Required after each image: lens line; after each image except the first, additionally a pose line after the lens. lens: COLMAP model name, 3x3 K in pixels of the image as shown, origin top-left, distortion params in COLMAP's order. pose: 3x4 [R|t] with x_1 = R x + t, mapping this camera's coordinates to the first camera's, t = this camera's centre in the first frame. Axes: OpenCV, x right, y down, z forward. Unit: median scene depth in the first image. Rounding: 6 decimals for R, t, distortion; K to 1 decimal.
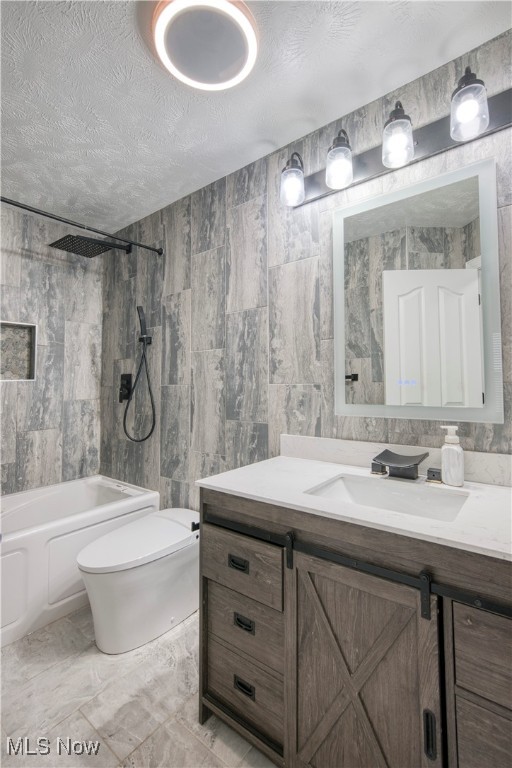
lens RADIAL K [[346.8, 0, 253.9], [0, 346.8, 383.0], [0, 0, 1]] dist [0.002661, 0.000739]
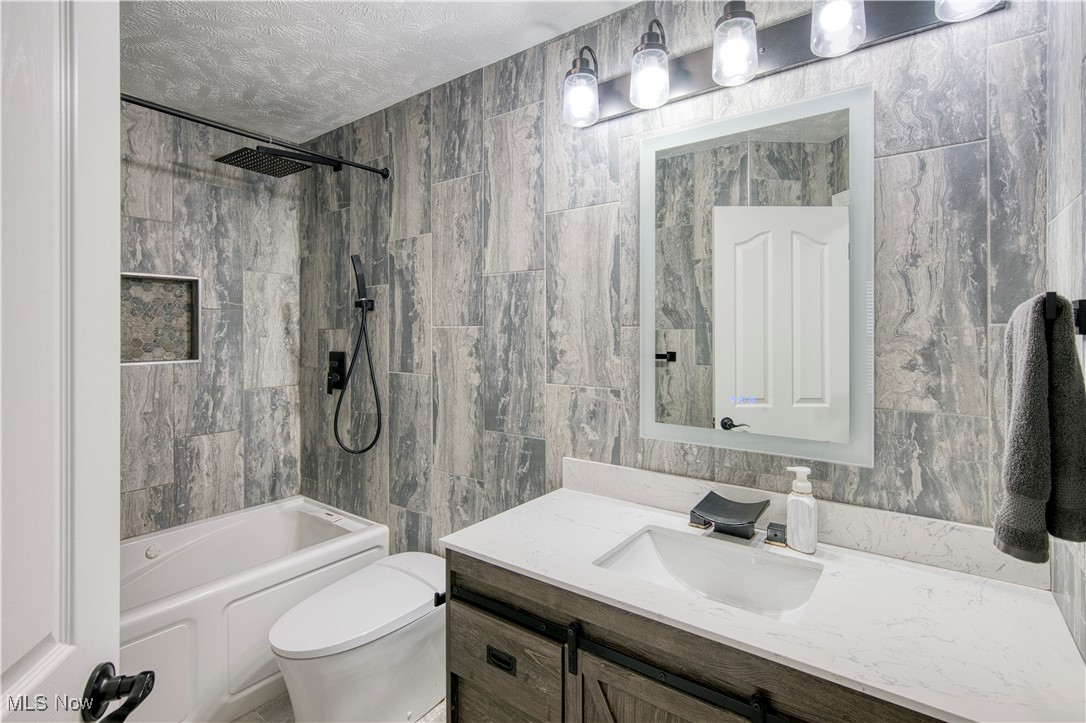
lens RADIAL K [[506.4, 0, 545.1], [0, 506.4, 356.1], [0, 0, 1]] dist [0.001778, 0.000245]
pose [[0.999425, -0.000097, 0.033919, 0.007015], [-0.001521, 0.998862, 0.047670, -0.102057], [-0.033885, -0.047694, 0.998287, -0.002415]]
